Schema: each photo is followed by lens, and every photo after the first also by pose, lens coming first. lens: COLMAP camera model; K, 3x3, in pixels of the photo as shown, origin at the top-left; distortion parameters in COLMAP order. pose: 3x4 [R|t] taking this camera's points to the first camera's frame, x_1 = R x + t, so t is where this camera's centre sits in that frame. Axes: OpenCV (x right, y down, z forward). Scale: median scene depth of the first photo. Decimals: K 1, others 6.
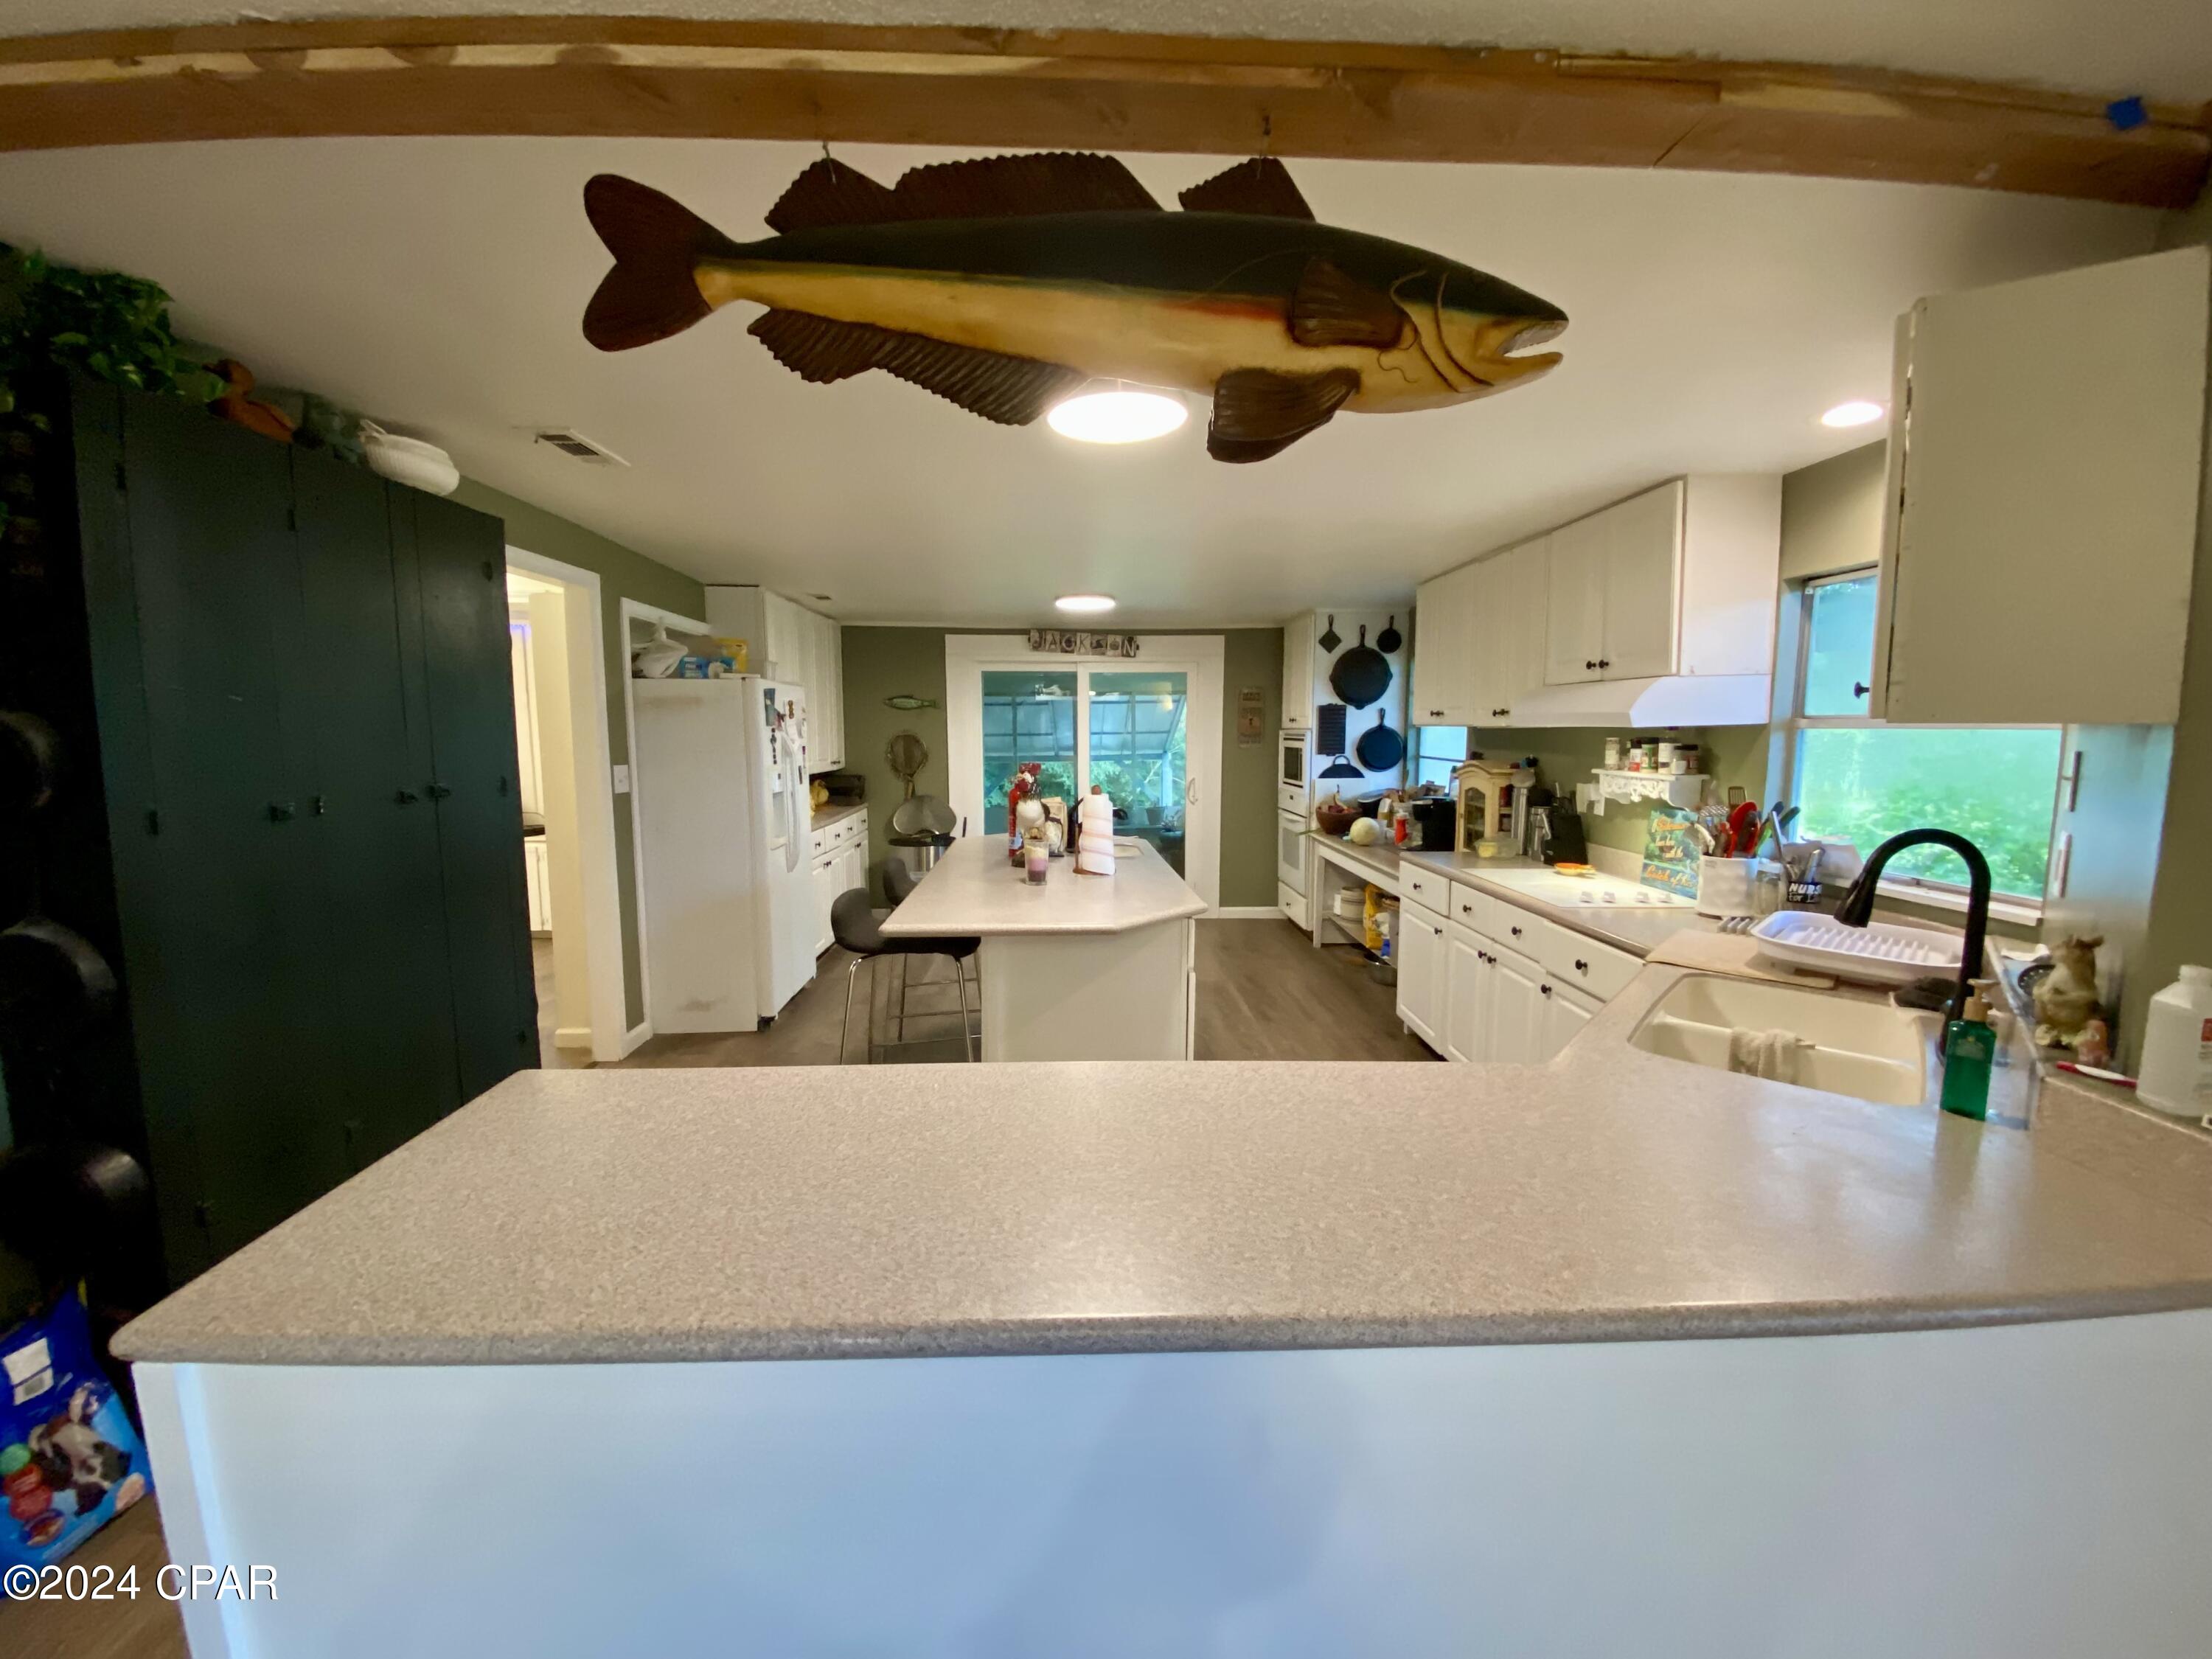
lens RADIAL K [[898.0, 0, 1109.7], [0, 898.0, 823.8], [0, 0, 1]] dist [0.000078, 0.000000]
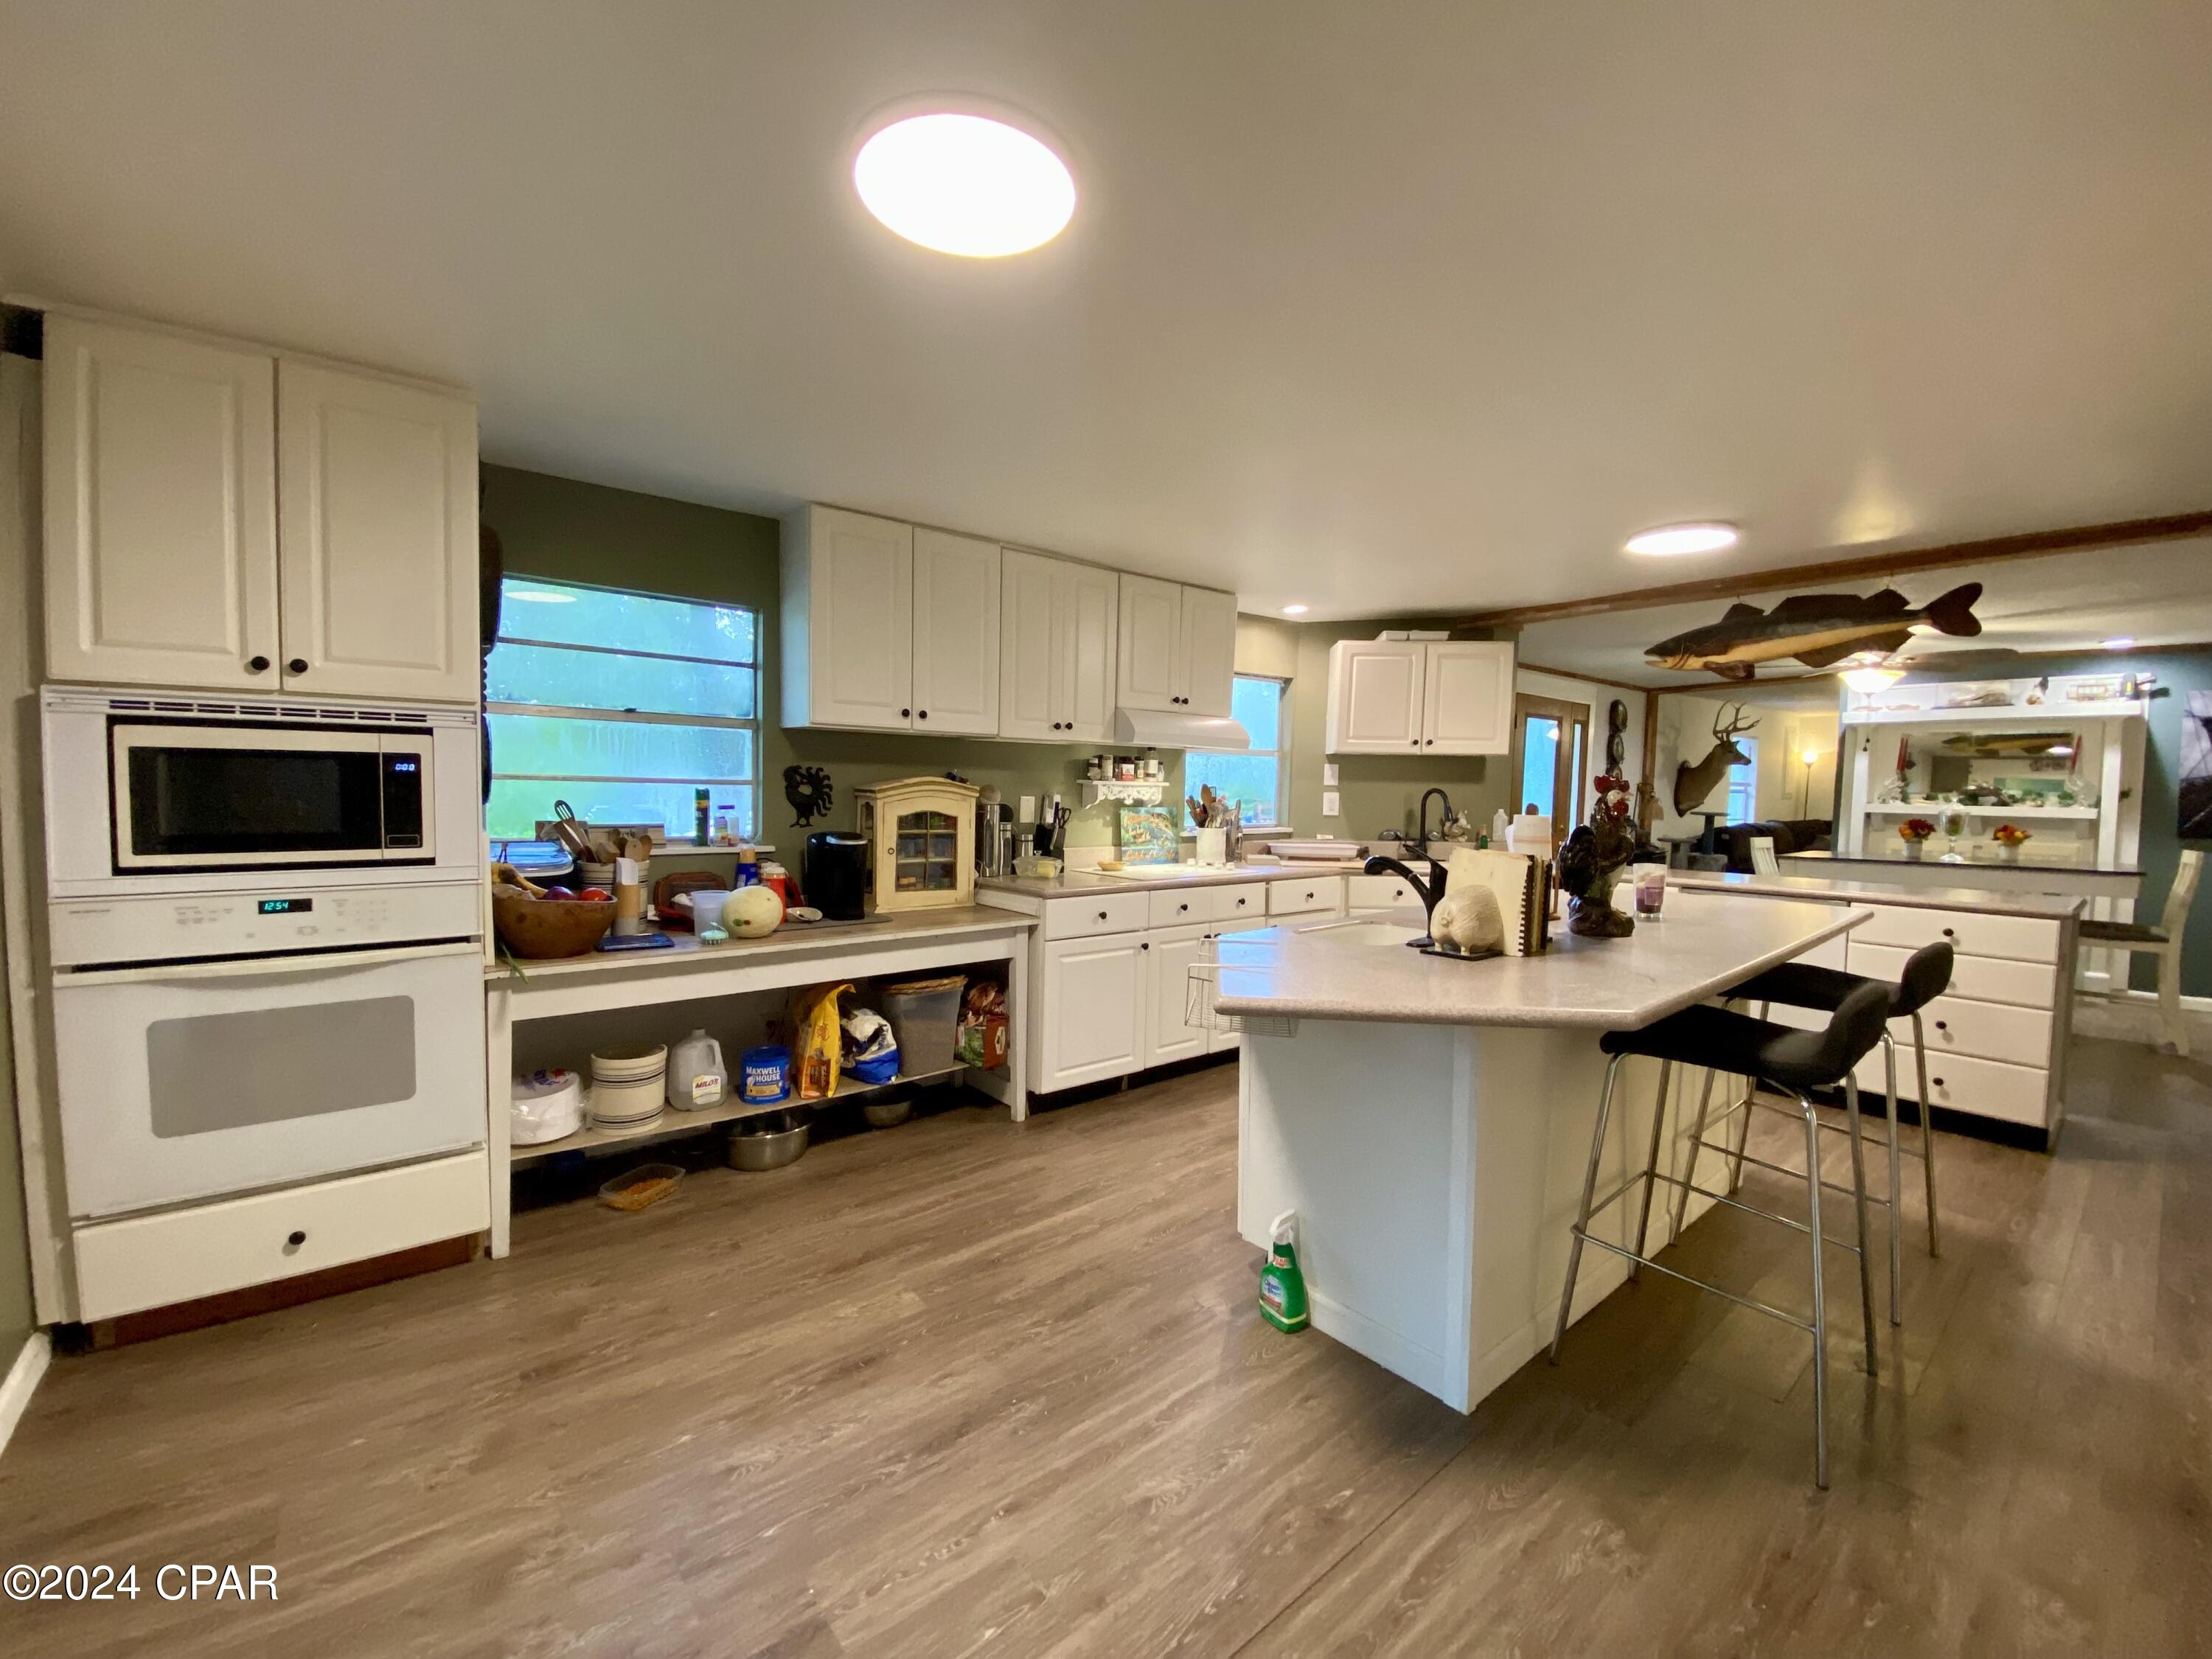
lens RADIAL K [[898.0, 0, 1103.0], [0, 898.0, 826.5], [0, 0, 1]] dist [0.000078, 0.000000]
pose [[-0.610600, -0.054687, 0.790049, -0.437191], [0.065115, 0.990768, 0.118906, -0.153195], [-0.789258, 0.124049, -0.601402, 1.857244]]
